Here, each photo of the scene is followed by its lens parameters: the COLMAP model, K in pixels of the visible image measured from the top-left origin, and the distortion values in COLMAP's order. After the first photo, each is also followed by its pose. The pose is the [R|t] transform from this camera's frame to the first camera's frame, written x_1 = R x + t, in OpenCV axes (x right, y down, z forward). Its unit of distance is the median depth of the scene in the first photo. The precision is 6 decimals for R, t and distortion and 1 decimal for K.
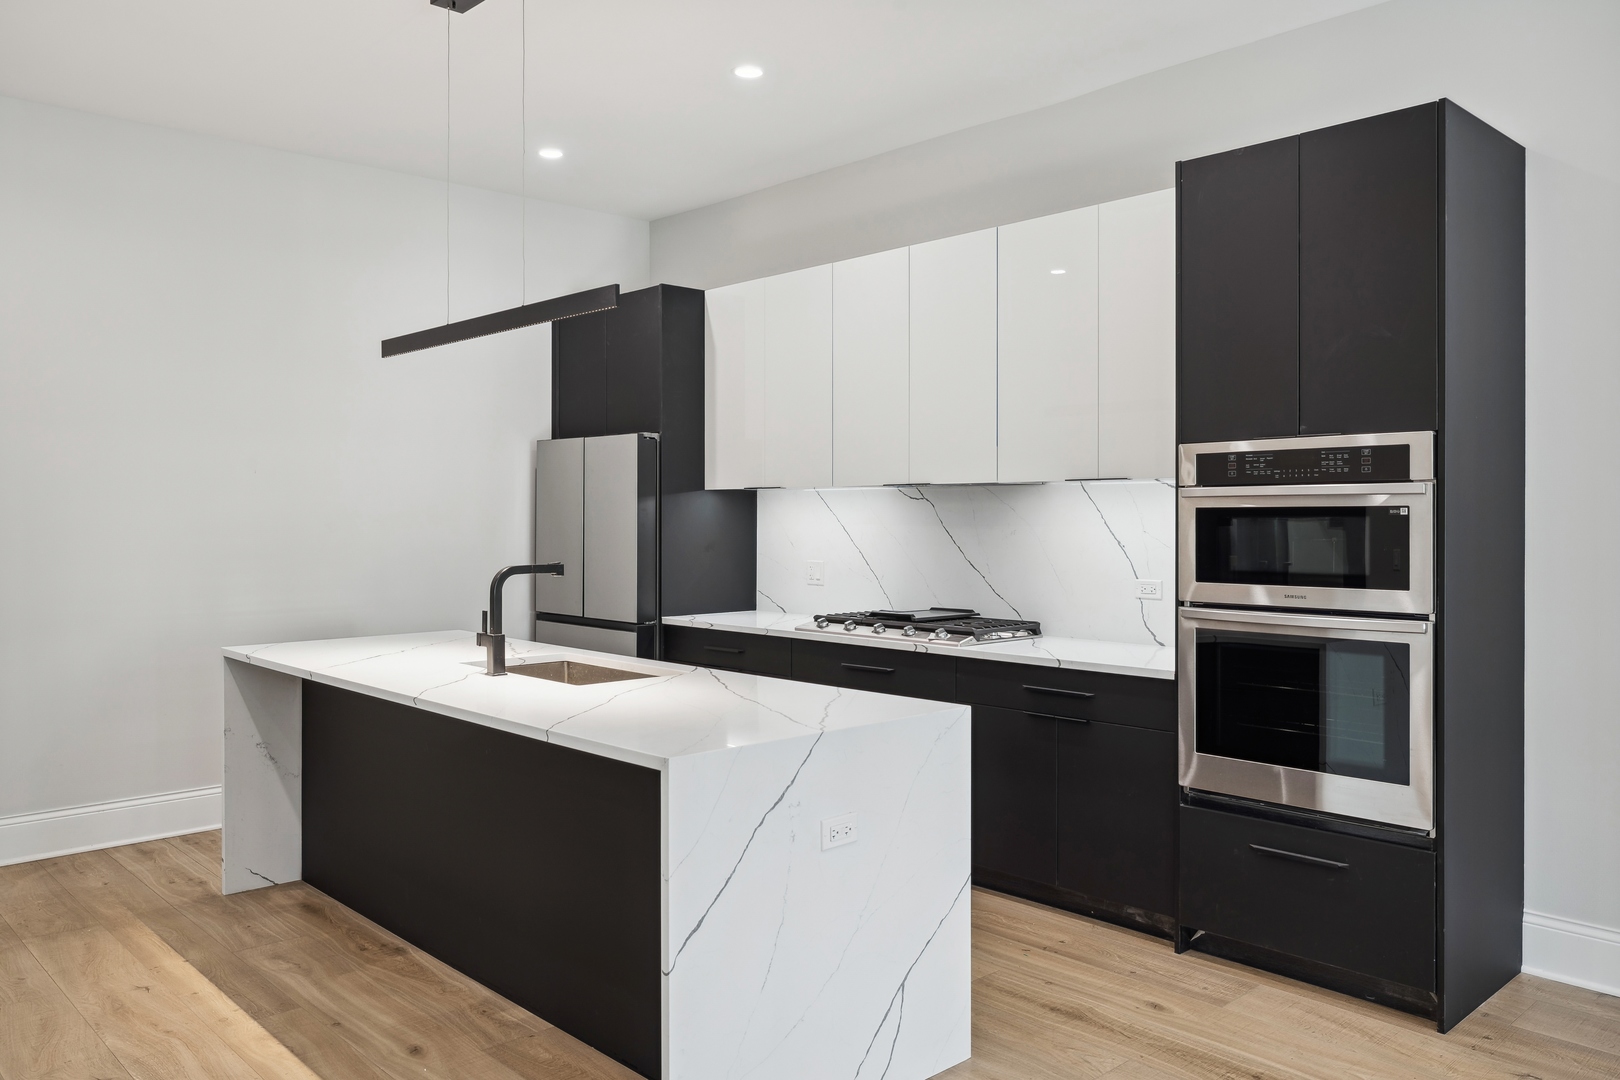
lens RADIAL K [[1213.5, 0, 813.7], [0, 1213.5, 525.1], [0, 0, 1]] dist [-0.000022, -0.003327]
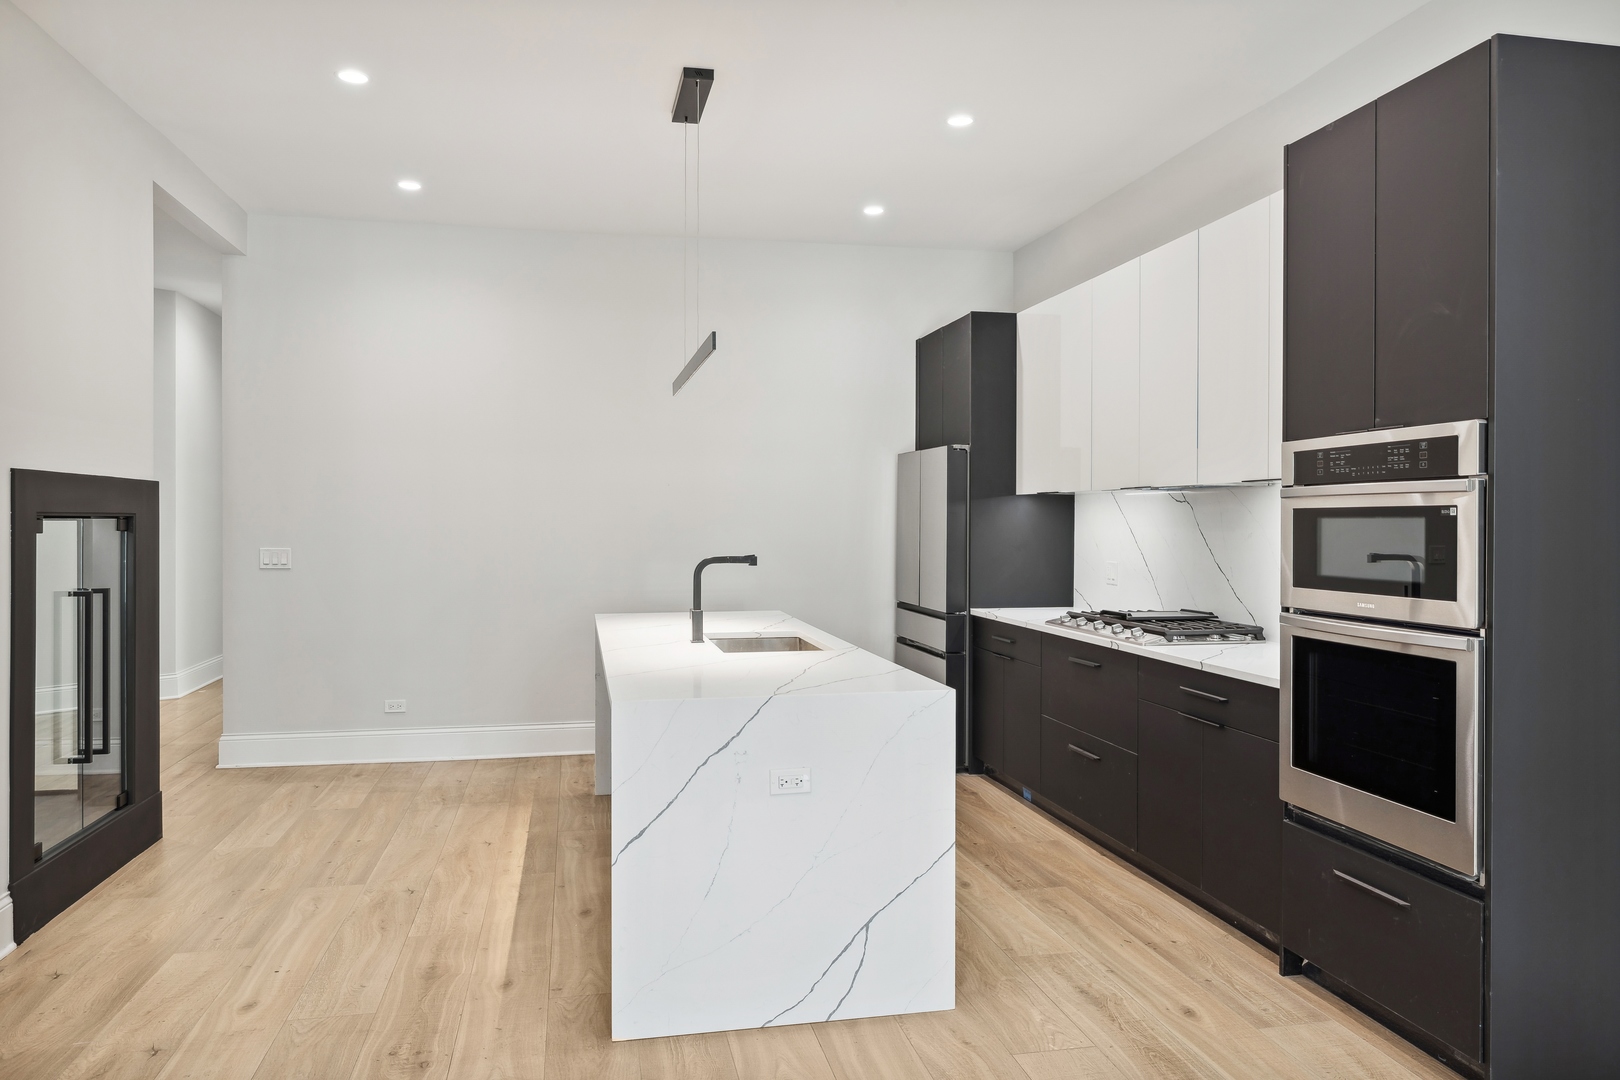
lens RADIAL K [[1128.0, 0, 811.3], [0, 1128.0, 536.3], [0, 0, 1]] dist [-0.005683, 0.005809]
pose [[0.853951, 0.009152, -0.520273, 0.454163], [-0.006342, 0.999954, 0.007181, 0.003284], [0.520315, -0.002833, 0.853970, 0.051253]]
